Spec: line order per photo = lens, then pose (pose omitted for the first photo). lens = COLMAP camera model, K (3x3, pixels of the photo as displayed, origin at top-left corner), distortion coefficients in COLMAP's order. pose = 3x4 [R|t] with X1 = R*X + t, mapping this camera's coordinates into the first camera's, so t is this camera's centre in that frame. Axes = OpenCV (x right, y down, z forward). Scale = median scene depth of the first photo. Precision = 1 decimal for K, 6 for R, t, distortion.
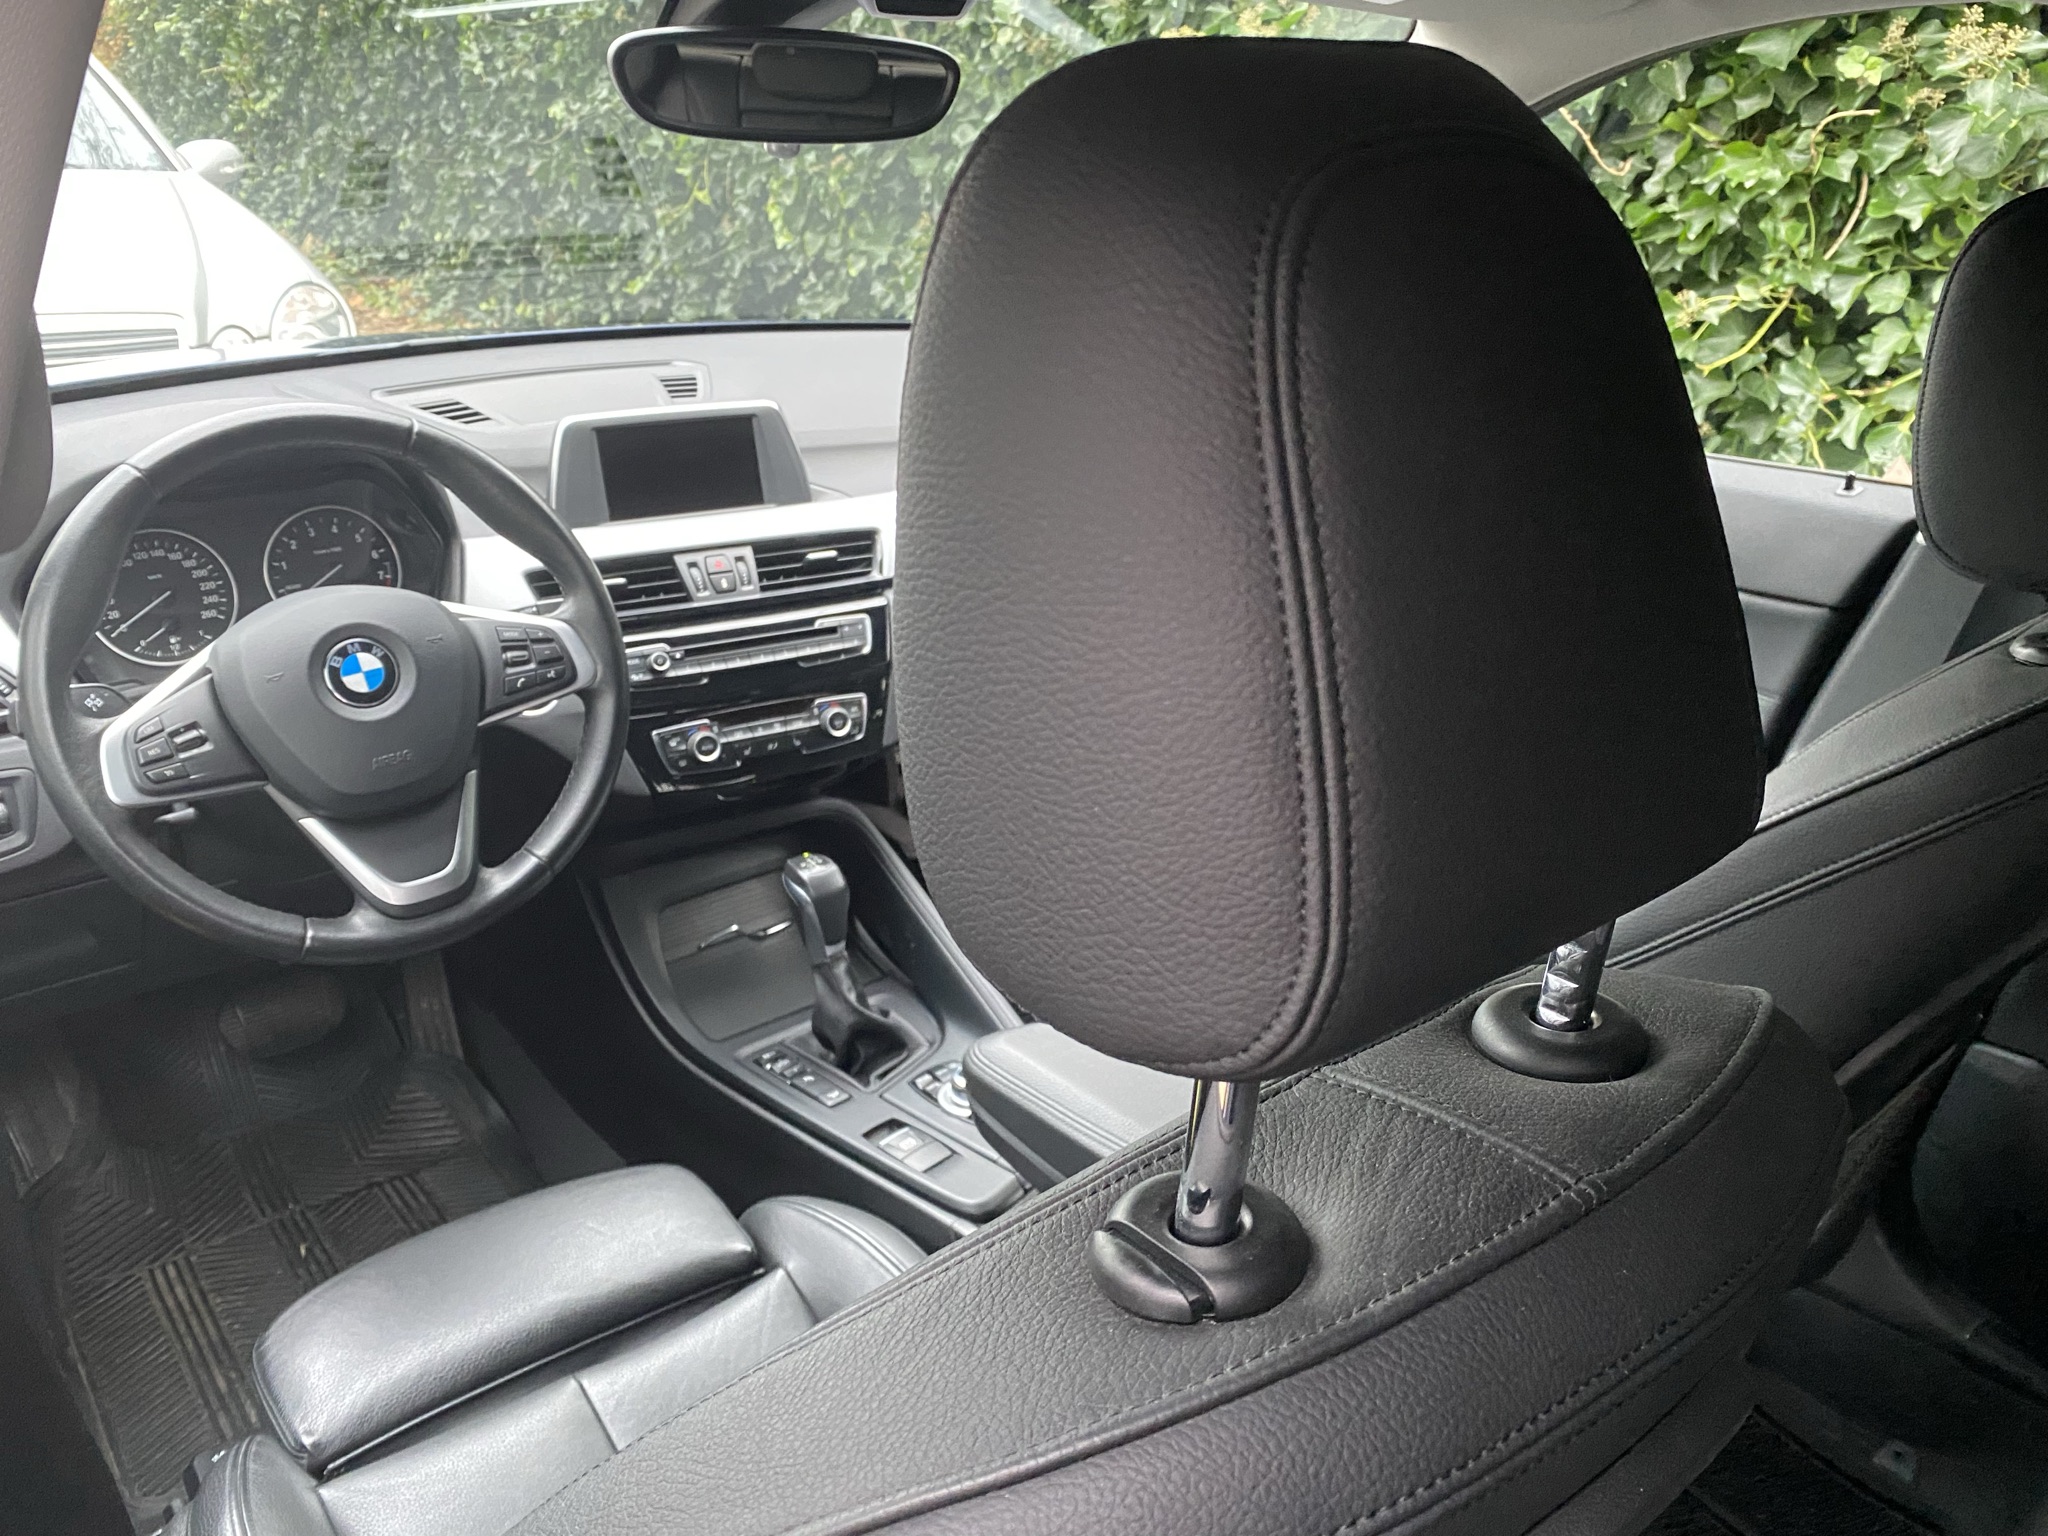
lens RADIAL K [[1562.3, 0, 1022.0], [0, 1562.3, 776.9], [0, 0, 1]] dist [0.024938, -0.017215]
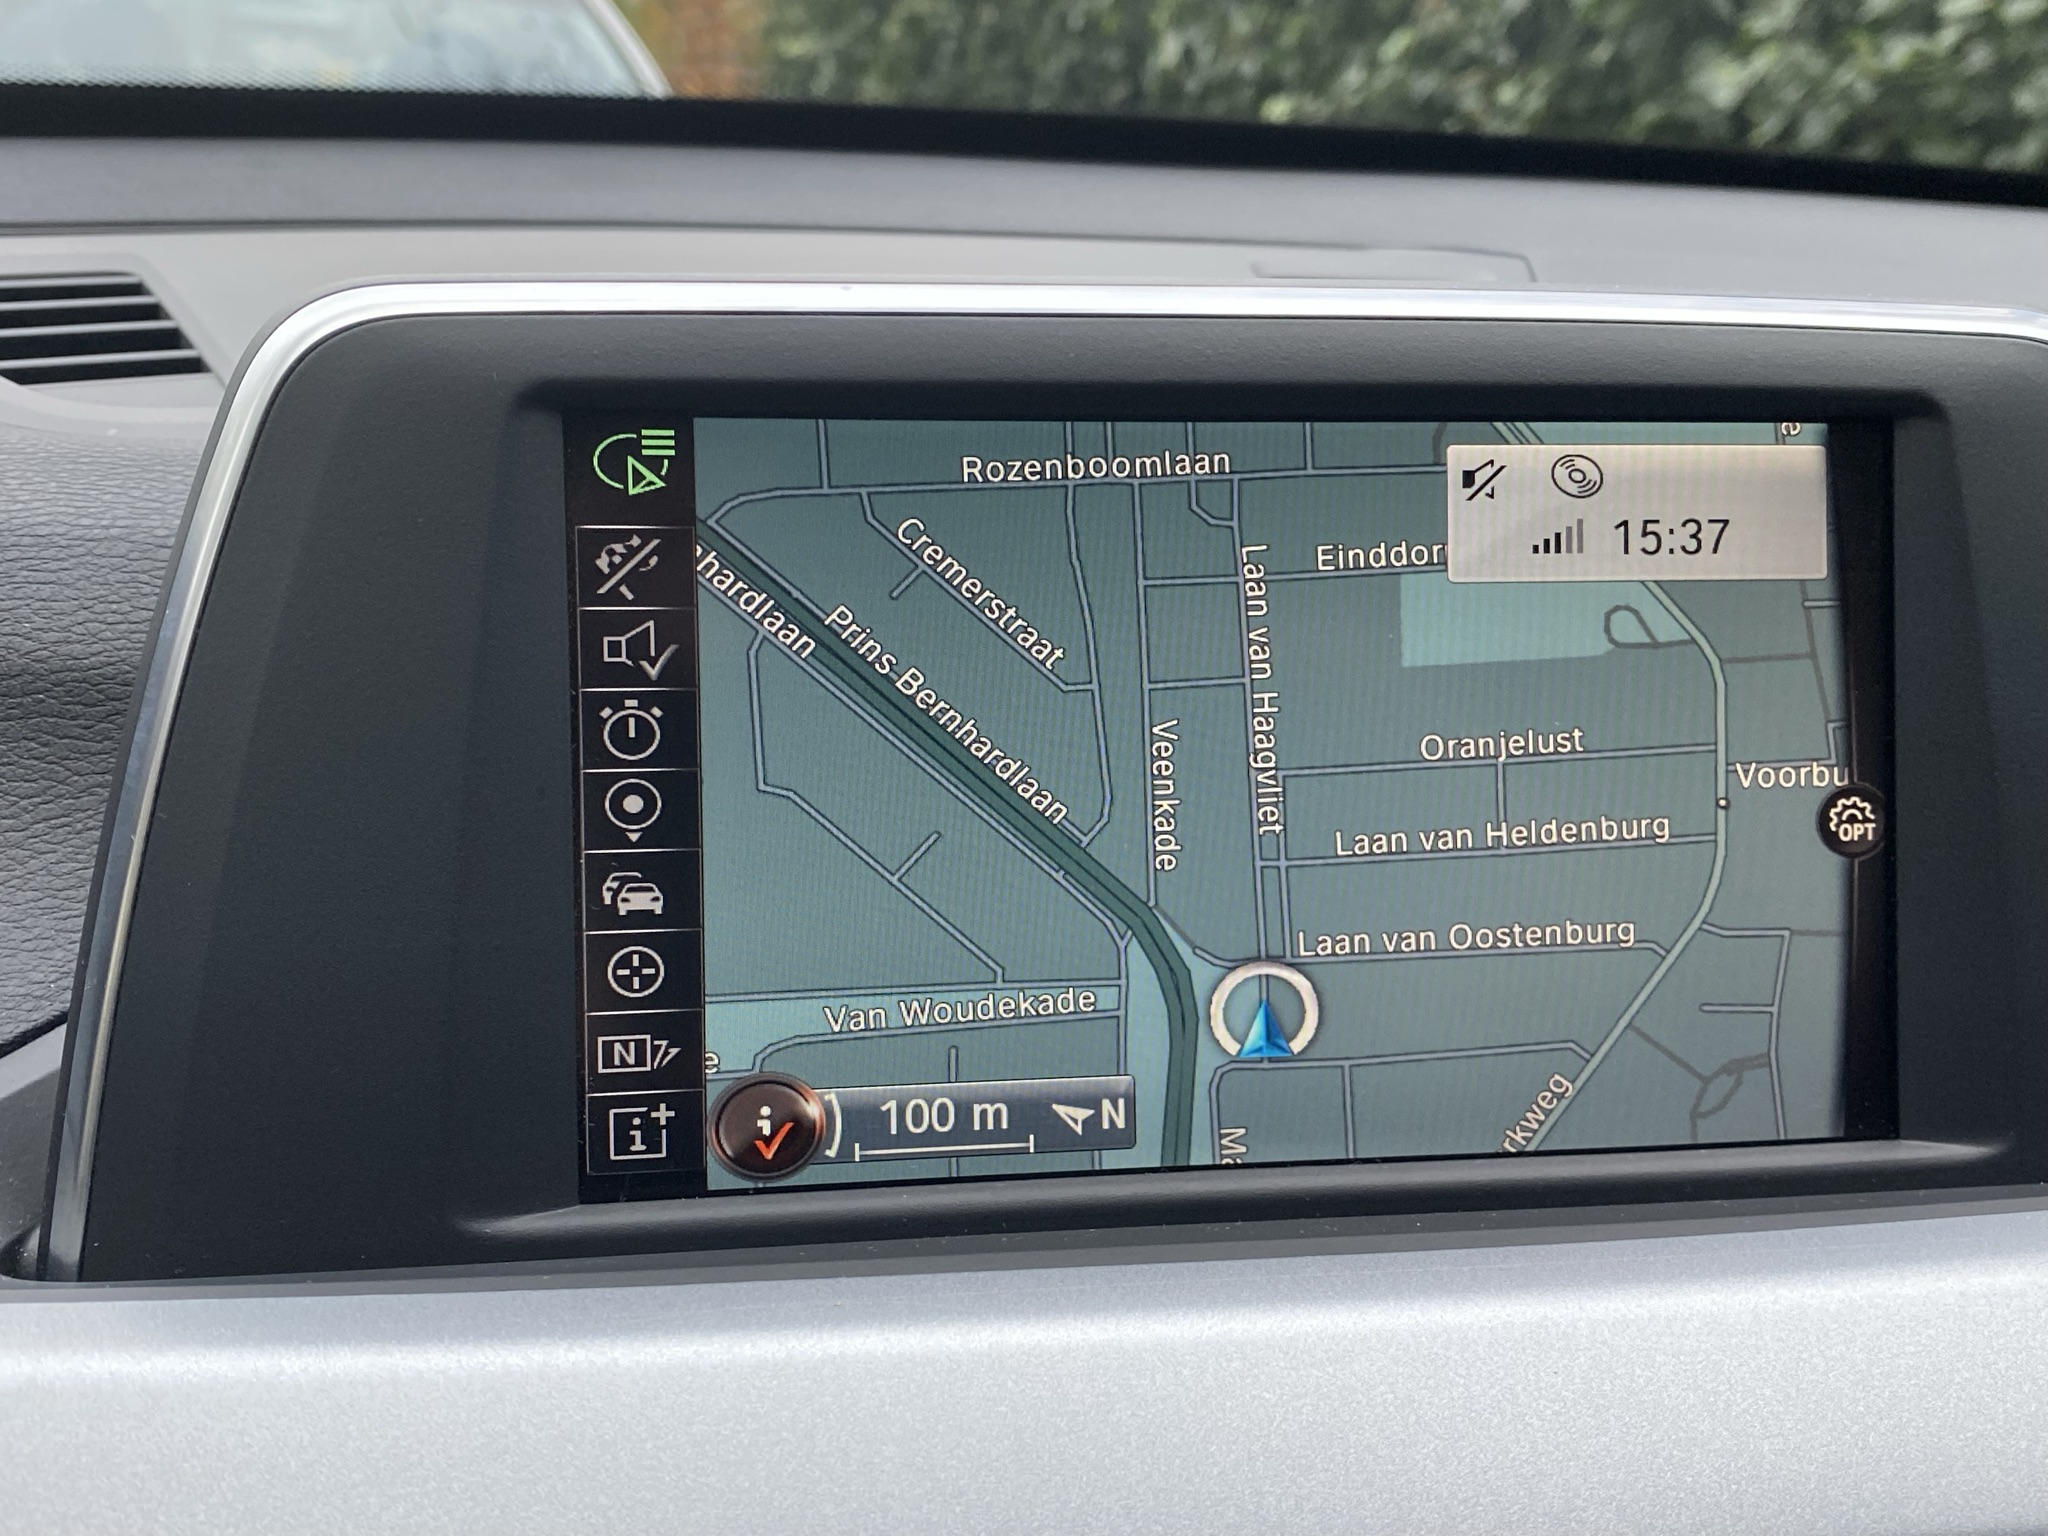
lens RADIAL K [[2293.7, 0, 1006.6], [0, 2293.7, 766.9], [0, 0, 1]] dist [-0.026790, 0.000000]
pose [[0.924197, 0.101071, -0.368298, -0.175955], [-0.158812, 0.978722, -0.129930, -0.177588], [0.347330, 0.178571, 0.920584, 0.855260]]
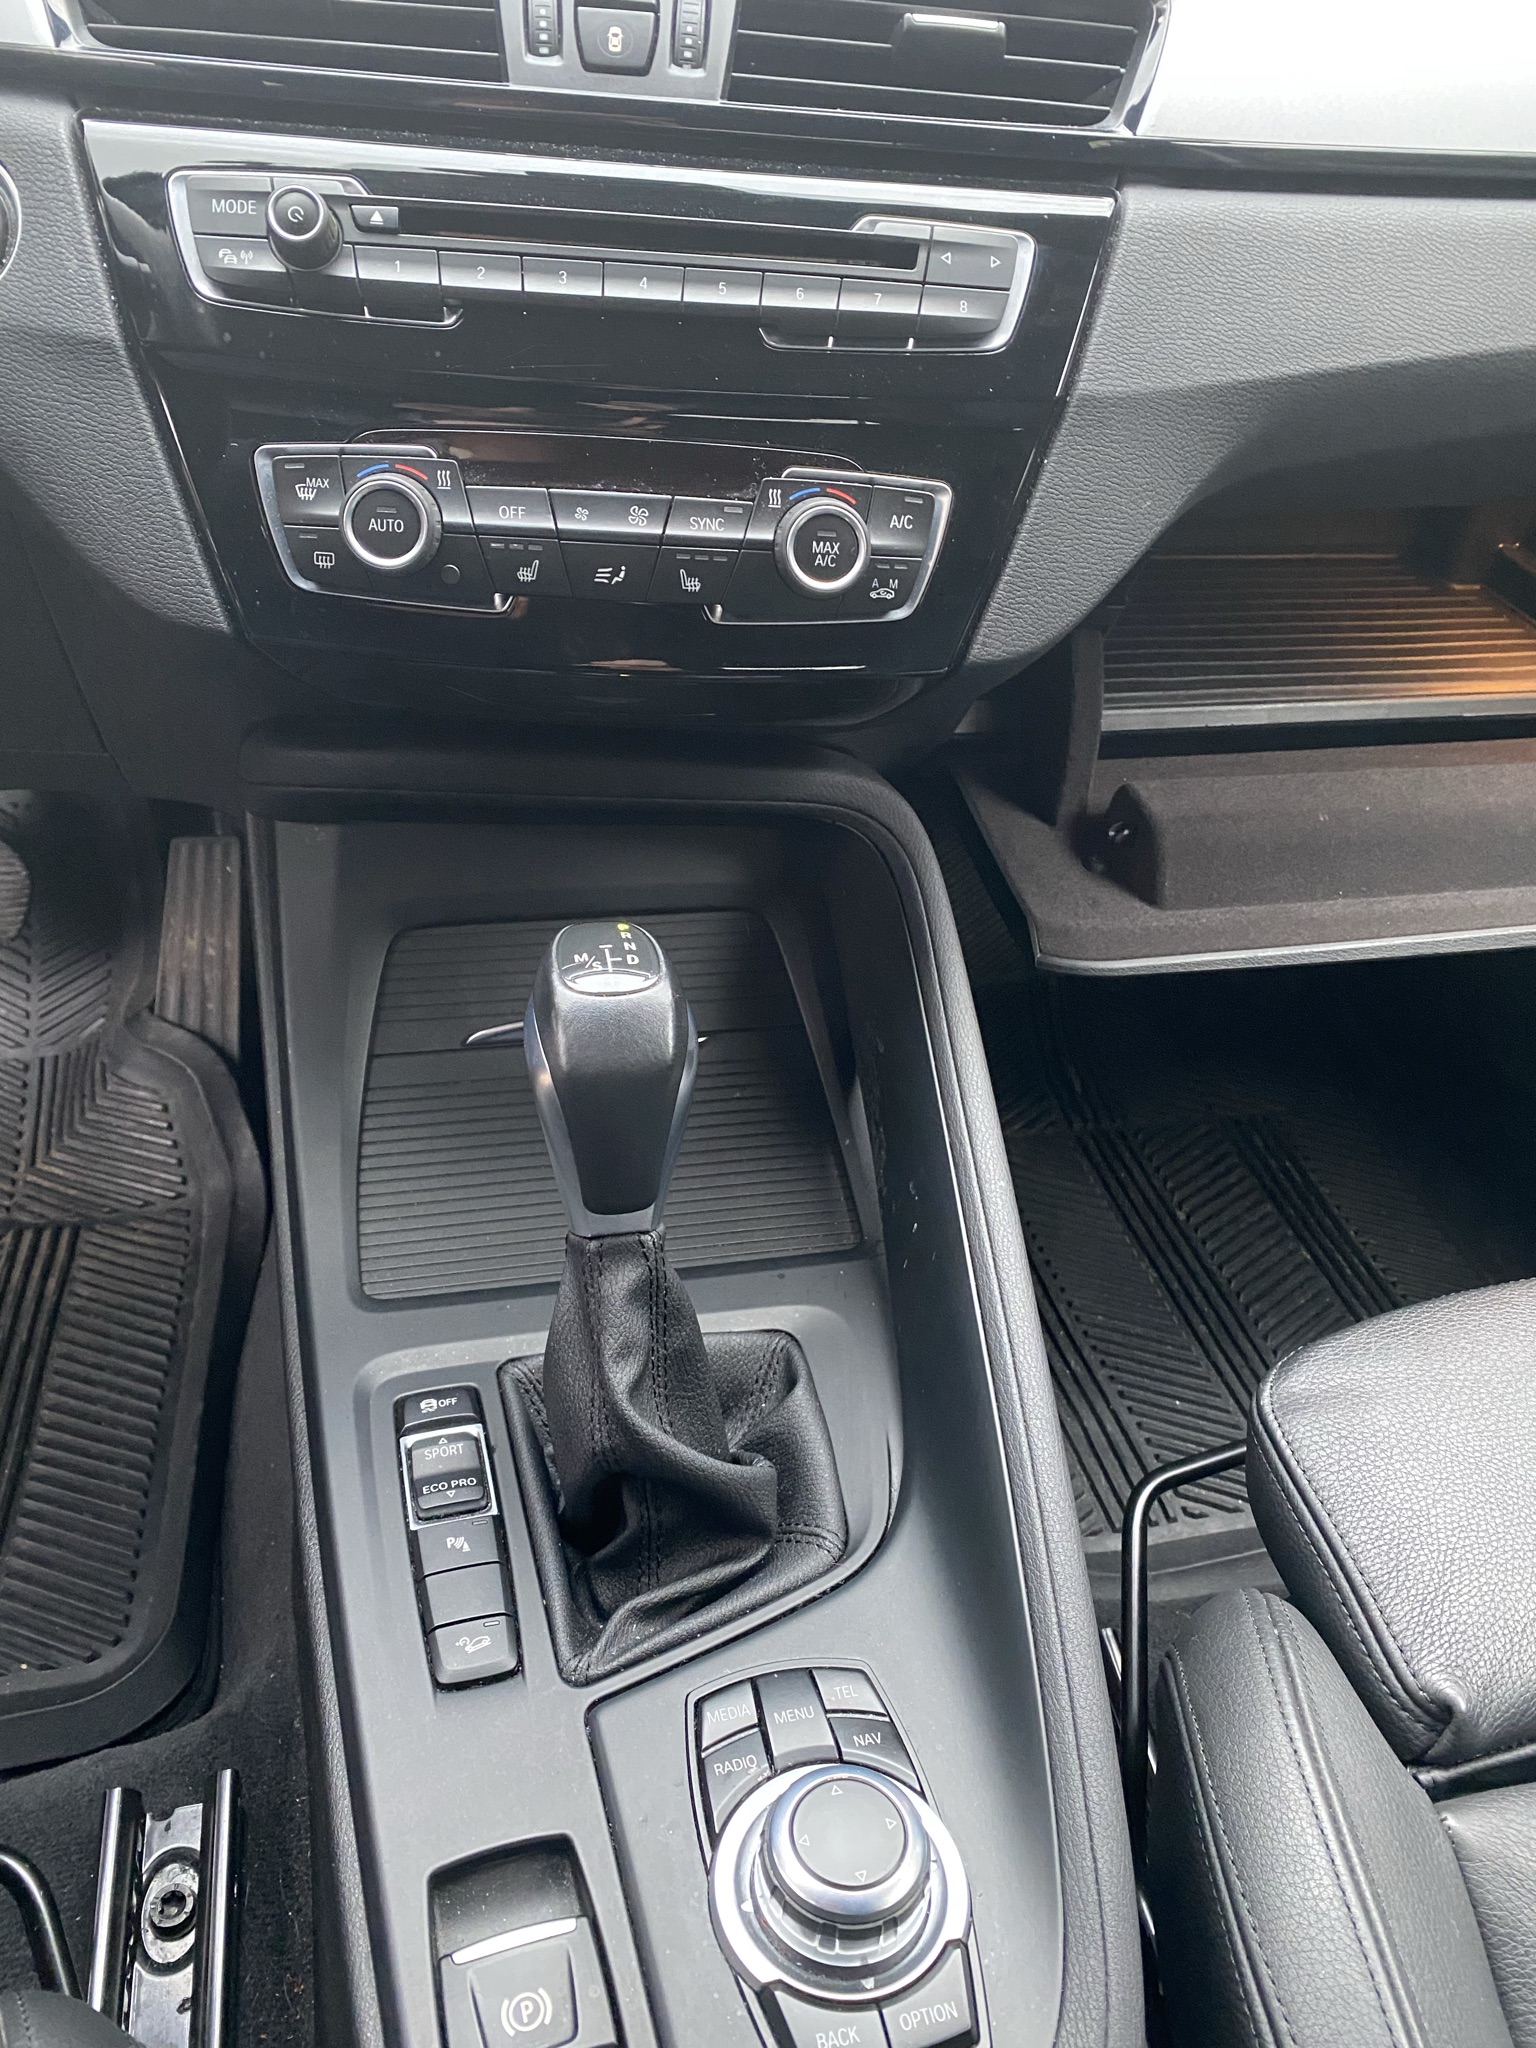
lens RADIAL K [[1562.3, 0, 819.9], [0, 1562.3, 1026.8], [0, 0, 1]] dist [0.024938, -0.017215]
pose [[0.895316, 0.302394, -0.327057, 0.015894], [-0.232851, 0.943672, 0.235081, -0.017132], [0.379722, -0.134316, 0.915298, 0.690551]]
